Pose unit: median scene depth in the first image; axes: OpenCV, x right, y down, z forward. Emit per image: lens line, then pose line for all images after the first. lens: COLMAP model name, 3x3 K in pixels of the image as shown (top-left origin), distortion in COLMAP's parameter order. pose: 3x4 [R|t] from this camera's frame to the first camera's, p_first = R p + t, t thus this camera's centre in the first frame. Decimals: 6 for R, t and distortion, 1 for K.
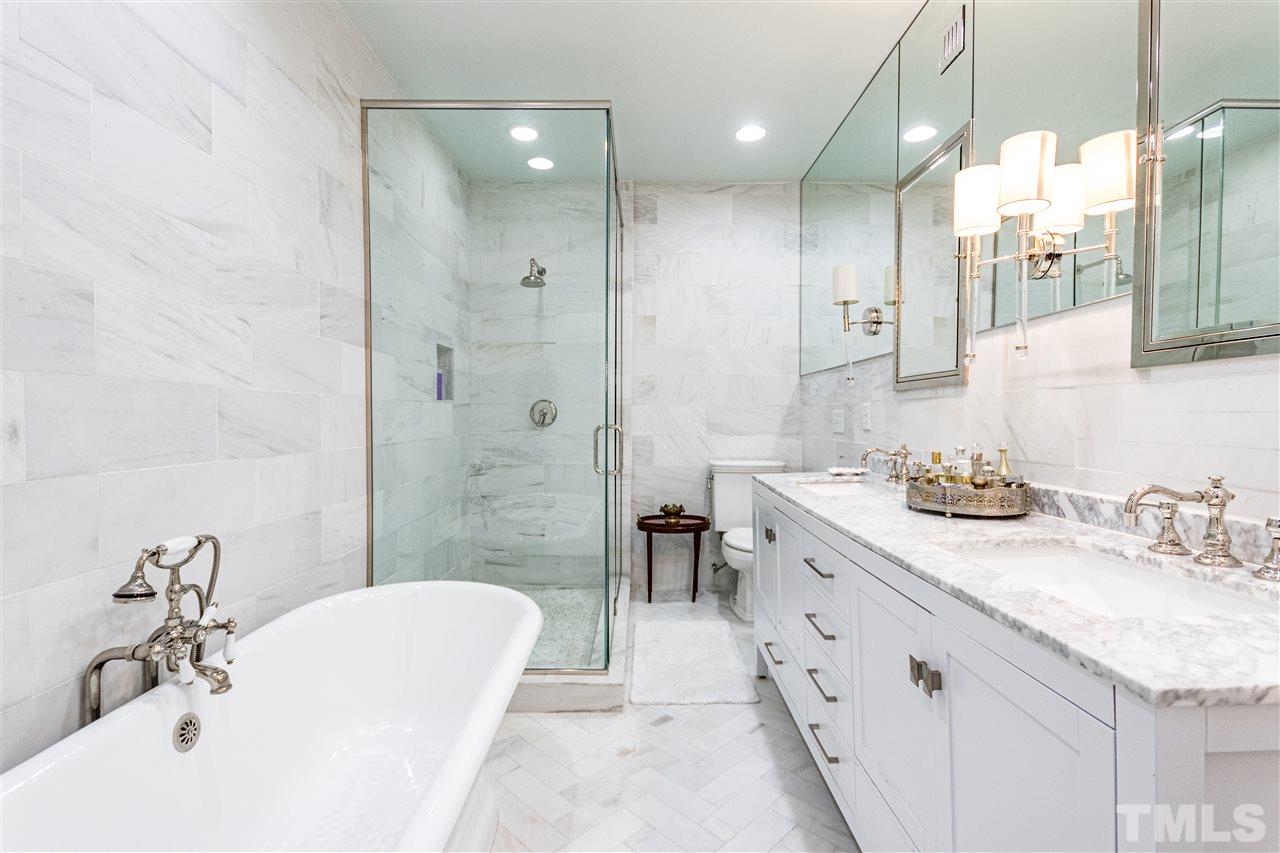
lens RADIAL K [[600.3, 0, 640.0], [0, 600.3, 426.5], [0, 0, 1]] dist [-0.001385, -0.000083]
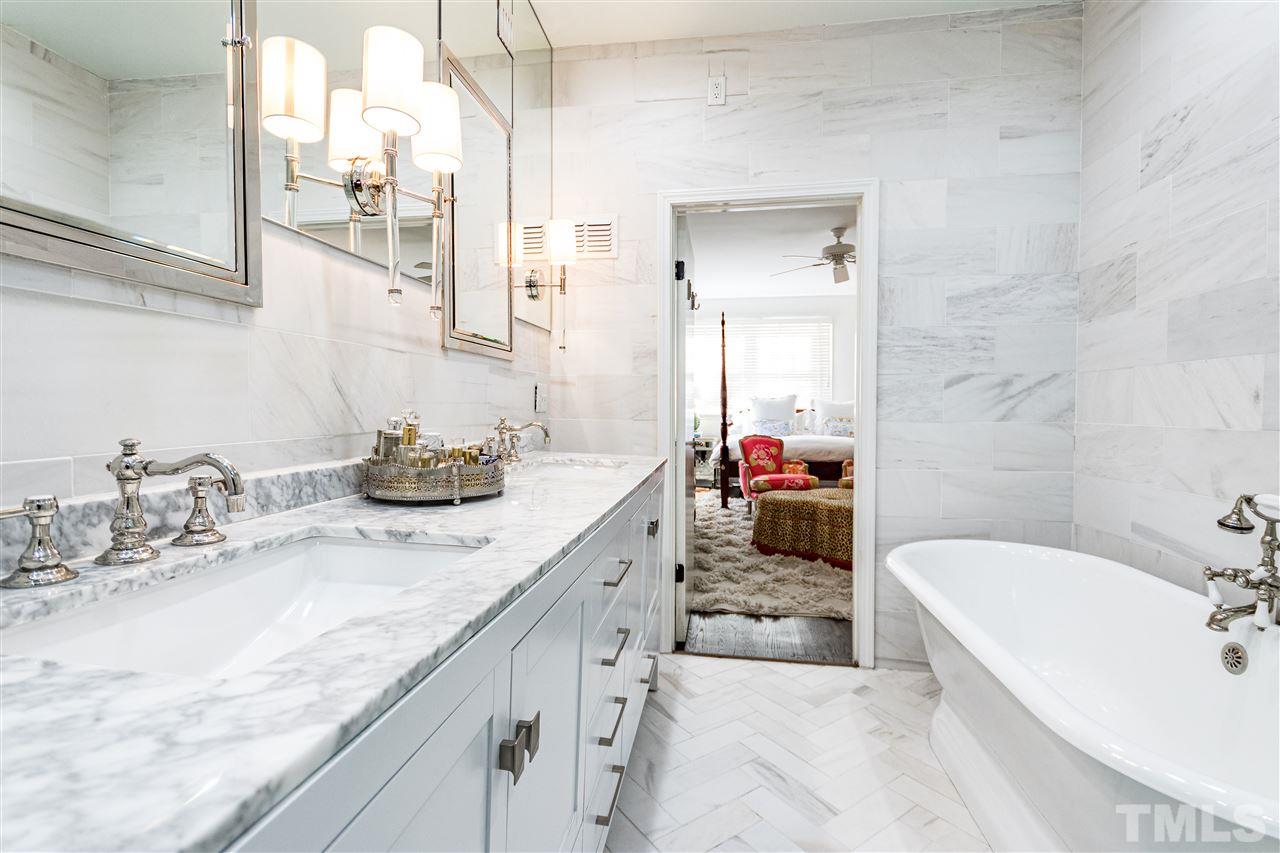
lens RADIAL K [[600.3, 0, 640.0], [0, 600.3, 426.5], [0, 0, 1]] dist [-0.001385, -0.000083]
pose [[-0.988717, -0.007928, 0.149586, 0.165594], [-0.000857, 0.998881, 0.047276, 0.011306], [-0.149794, 0.046615, -0.987618, 1.866028]]
